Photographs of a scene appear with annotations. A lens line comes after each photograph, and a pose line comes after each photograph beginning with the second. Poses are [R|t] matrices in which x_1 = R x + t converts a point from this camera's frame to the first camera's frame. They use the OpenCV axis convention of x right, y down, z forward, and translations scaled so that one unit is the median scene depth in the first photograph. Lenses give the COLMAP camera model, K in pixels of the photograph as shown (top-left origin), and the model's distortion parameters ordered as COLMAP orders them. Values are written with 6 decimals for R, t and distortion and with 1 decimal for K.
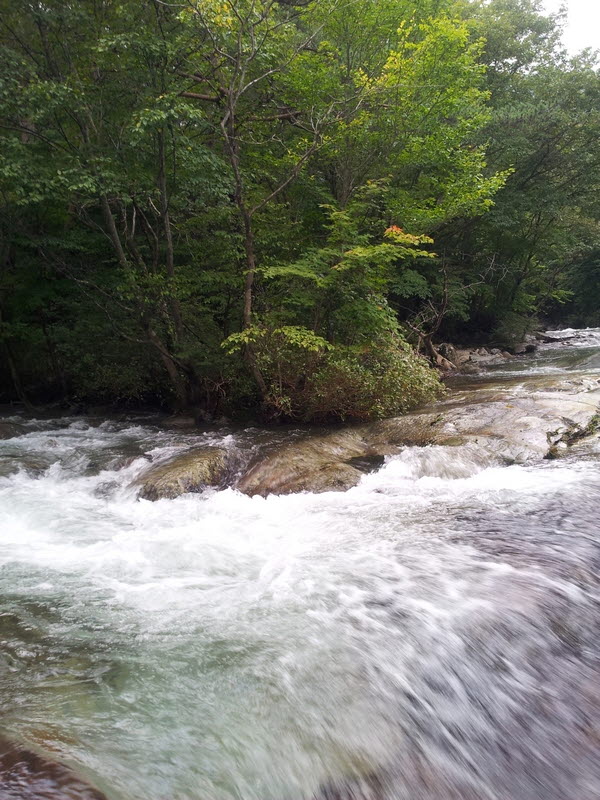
lens RADIAL K [[702.7, 0, 307.7], [0, 702.7, 399.4], [0, 0, 1]] dist [0.032580, -0.103412]
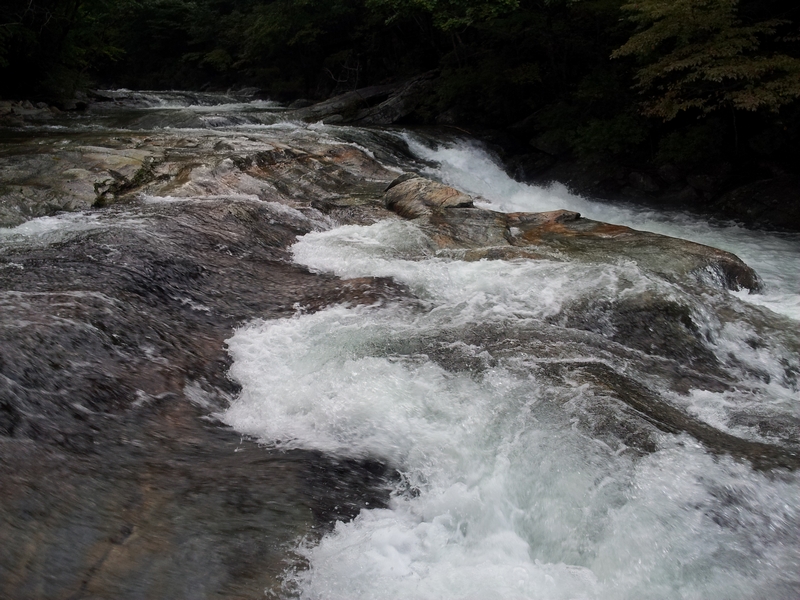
lens RADIAL K [[706.7, 0, 398.1], [0, 706.7, 302.2], [0, 0, 1]] dist [0.009475, -0.068466]
pose [[0.753609, -0.089265, 0.651234, -0.014690], [-0.036016, 0.983641, 0.176505, 0.015867], [-0.656336, -0.156470, 0.738065, -0.077169]]
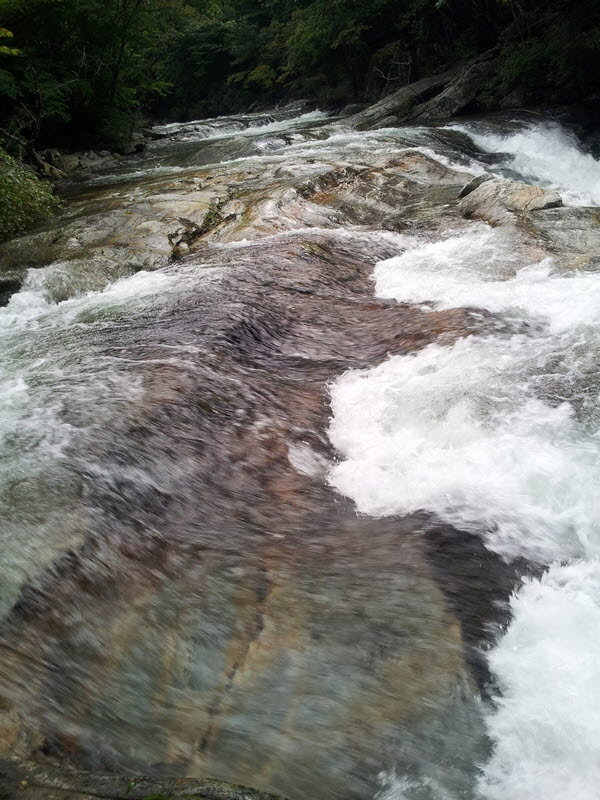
lens RADIAL K [[706.7, 0, 309.0], [0, 706.7, 401.8], [0, 0, 1]] dist [0.009475, -0.068466]
pose [[0.862421, -0.233060, 0.449348, -0.007851], [0.103546, 0.950156, 0.294078, -0.004037], [-0.495488, -0.207090, 0.843567, -0.034814]]
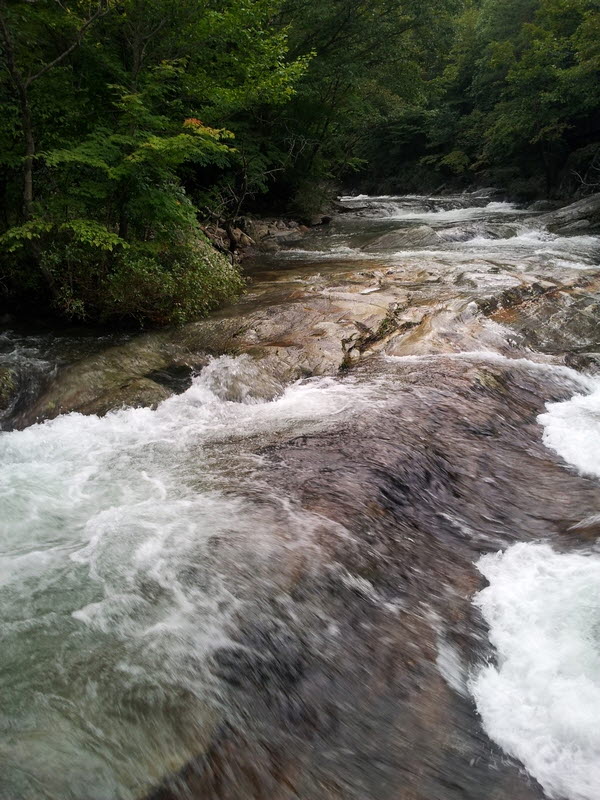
lens RADIAL K [[702.7, 0, 307.7], [0, 702.7, 399.4], [0, 0, 1]] dist [0.032580, -0.103412]
pose [[0.959800, -0.039115, 0.277945, -0.003602], [-0.018087, 0.979565, 0.200314, -0.062786], [-0.280101, -0.197289, 0.939479, 0.010525]]
